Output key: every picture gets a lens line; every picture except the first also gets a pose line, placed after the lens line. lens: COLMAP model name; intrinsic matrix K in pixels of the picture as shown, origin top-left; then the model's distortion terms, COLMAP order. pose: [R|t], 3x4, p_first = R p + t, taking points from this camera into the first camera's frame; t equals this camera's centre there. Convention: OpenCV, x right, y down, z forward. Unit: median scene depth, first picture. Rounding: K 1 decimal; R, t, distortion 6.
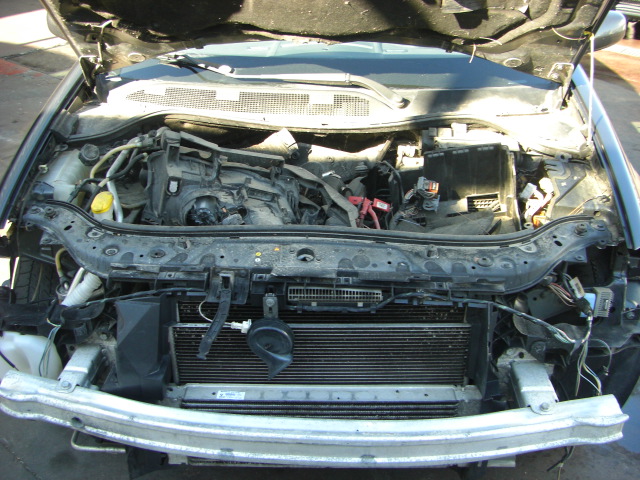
lens RADIAL K [[718.9, 0, 320.0], [0, 718.9, 240.0], [0, 0, 1]] dist [-0.148229, 0.067617]
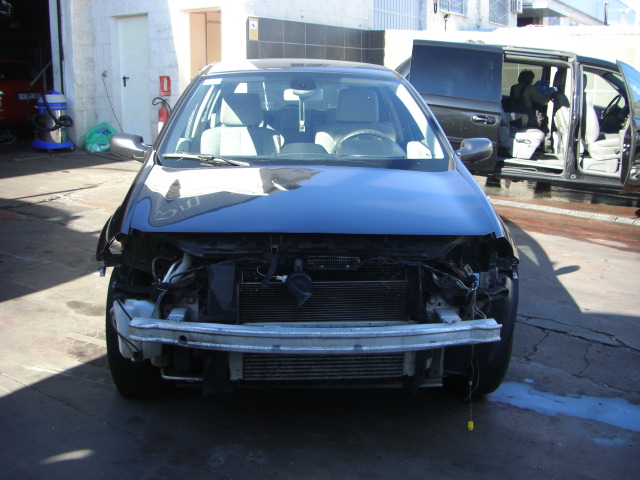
lens RADIAL K [[718.9, 0, 320.0], [0, 718.9, 240.0], [0, 0, 1]] dist [-0.148229, 0.067617]
pose [[0.993214, -0.005211, 0.116186, -0.219968], [0.036062, 0.963558, -0.265056, 0.496899], [-0.110571, 0.267447, 0.957207, -0.721805]]
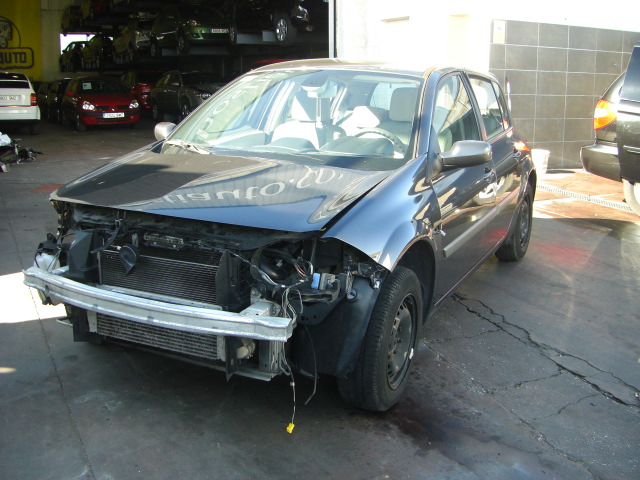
lens RADIAL K [[718.9, 0, 320.0], [0, 718.9, 240.0], [0, 0, 1]] dist [-0.148229, 0.067617]
pose [[0.917558, 0.110935, -0.381811, 1.143053], [-0.209666, 0.950921, -0.227574, 0.427664], [0.337826, 0.288865, 0.895785, -0.593160]]
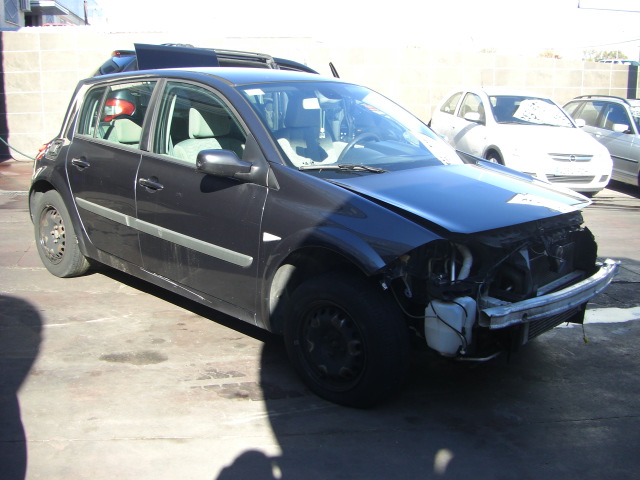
lens RADIAL K [[718.9, 0, 320.0], [0, 718.9, 240.0], [0, 0, 1]] dist [-0.148229, 0.067617]
pose [[0.660890, -0.152285, 0.734870, -2.161138], [0.345277, 0.931108, -0.117566, 0.097266], [-0.666340, 0.331432, 0.667940, -0.011122]]
